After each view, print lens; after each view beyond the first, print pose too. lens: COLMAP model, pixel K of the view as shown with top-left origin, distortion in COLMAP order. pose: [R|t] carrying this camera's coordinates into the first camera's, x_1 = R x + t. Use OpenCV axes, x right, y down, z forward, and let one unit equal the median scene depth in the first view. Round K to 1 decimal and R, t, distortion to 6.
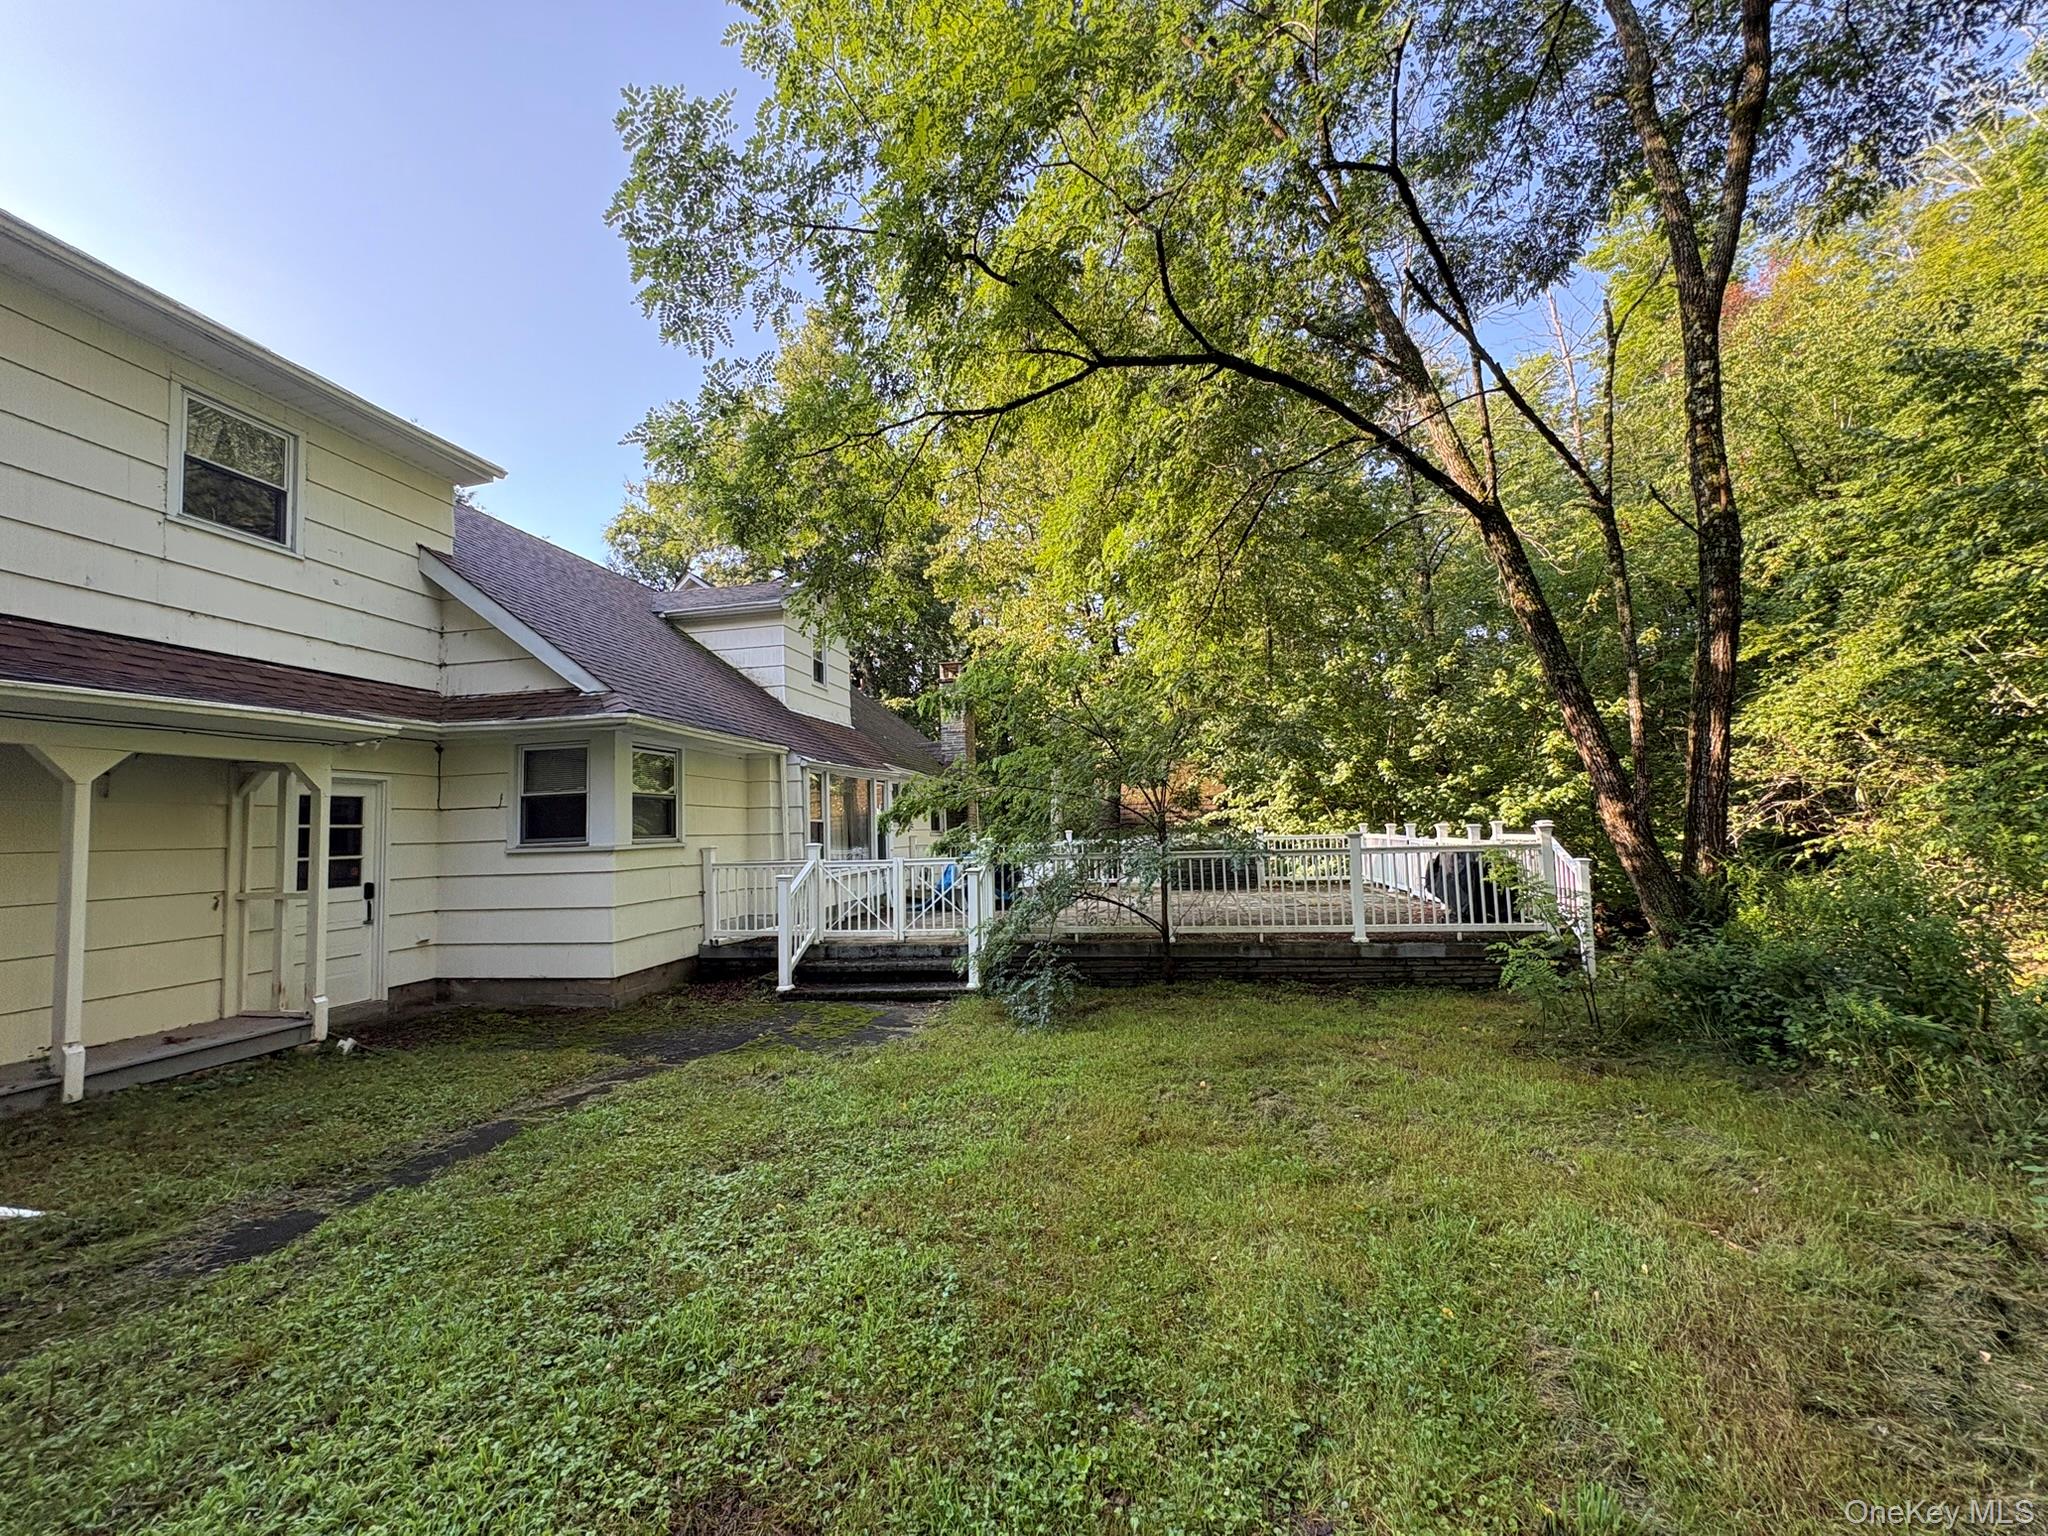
lens RADIAL K [[807.0, 0, 1025.6], [0, 807.0, 770.3], [0, 0, 1]] dist [-0.004110, 0.000298]
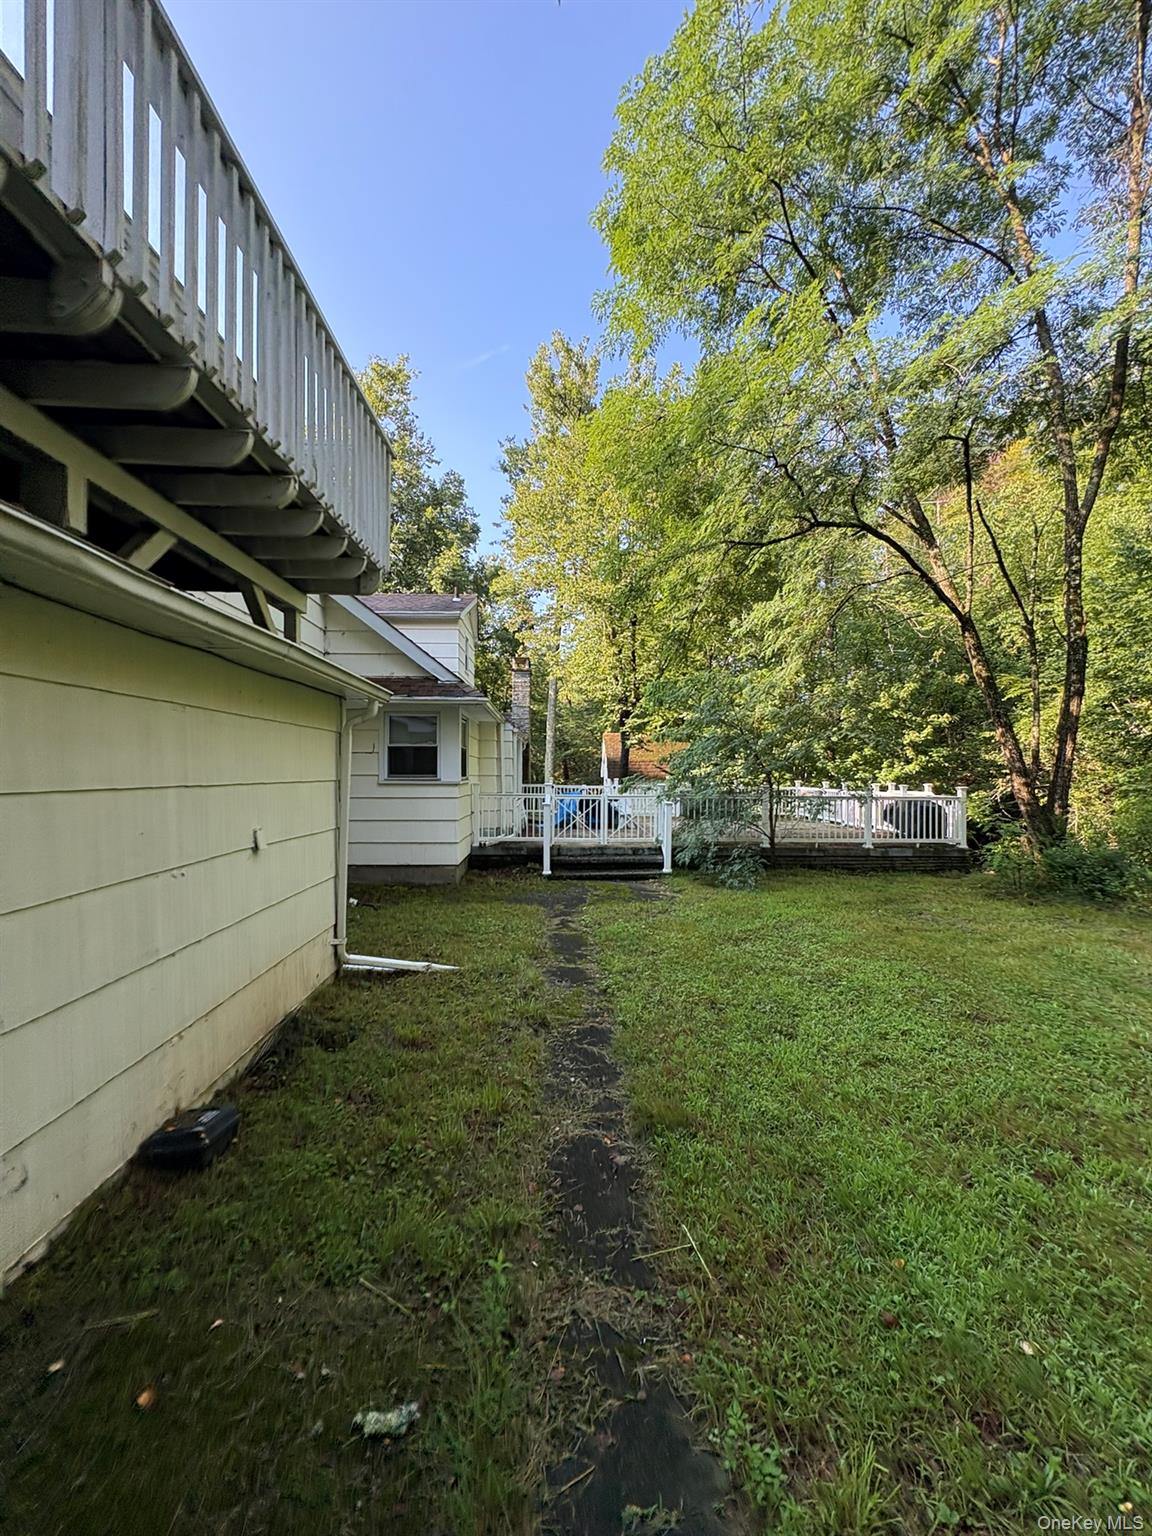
lens RADIAL K [[605.3, 0, 575.6], [0, 605.3, 768.4], [0, 0, 1]] dist [-0.004110, 0.000298]
pose [[0.976944, 0.039207, 0.209866, -0.530245], [-0.052072, 0.997065, 0.056128, -0.007878], [-0.207049, -0.065762, 0.976118, -0.184171]]
